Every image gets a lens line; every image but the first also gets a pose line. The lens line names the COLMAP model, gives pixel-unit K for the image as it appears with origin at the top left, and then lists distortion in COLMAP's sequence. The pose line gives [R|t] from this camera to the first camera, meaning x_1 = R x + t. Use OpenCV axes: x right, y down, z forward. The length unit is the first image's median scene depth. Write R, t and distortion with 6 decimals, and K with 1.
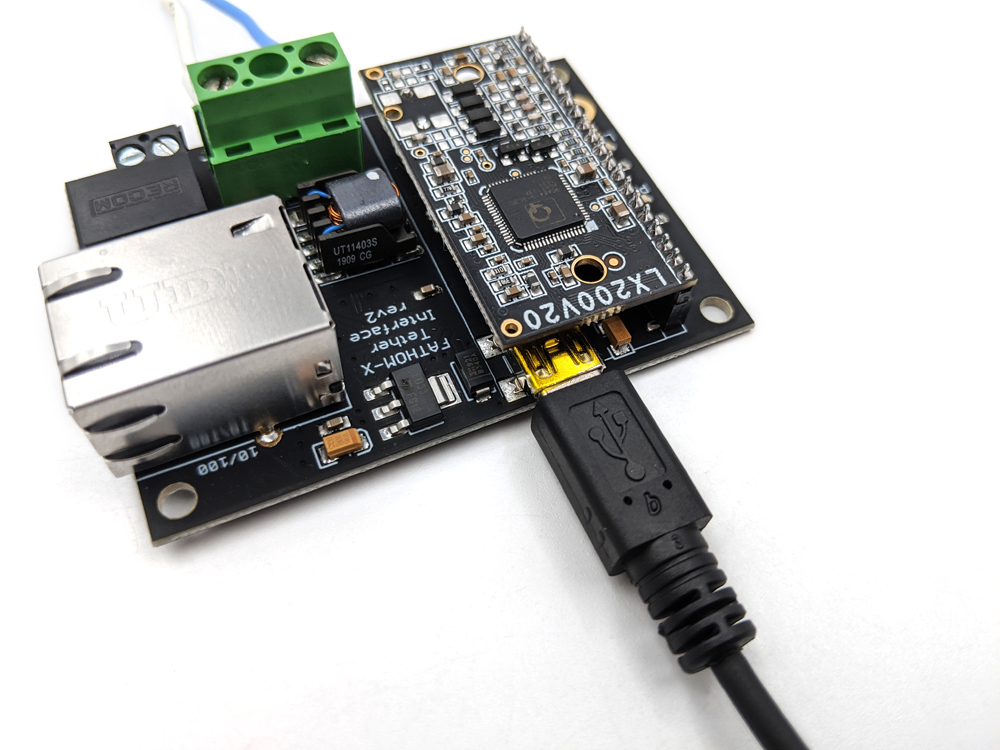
lens RADIAL K [[865.5, 0, 516.4], [0, 865.5, 375.6], [0, 0, 1]] dist [0.005276, -0.277252]
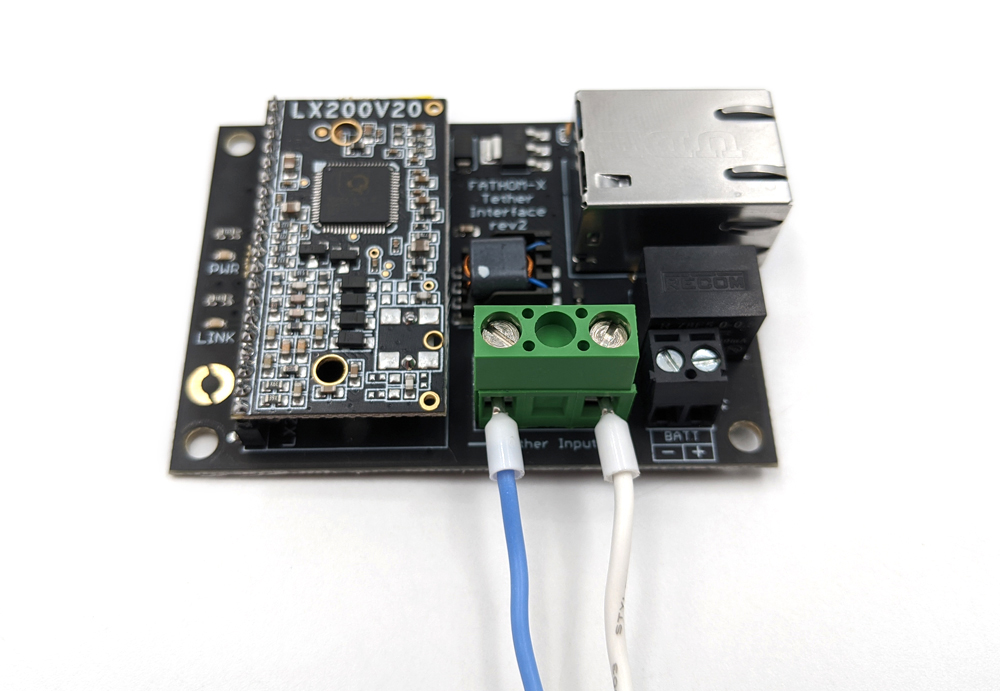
lens RADIAL K [[928.3, 0, 500.0], [0, 928.3, 345.5], [0, 0, 1]] dist [0.074196, -0.002836]
pose [[-0.912081, -0.398357, 0.097052, -0.328448], [0.297608, -0.480409, 0.825007, -1.189450], [-0.282023, 0.781357, 0.556726, 0.444506]]
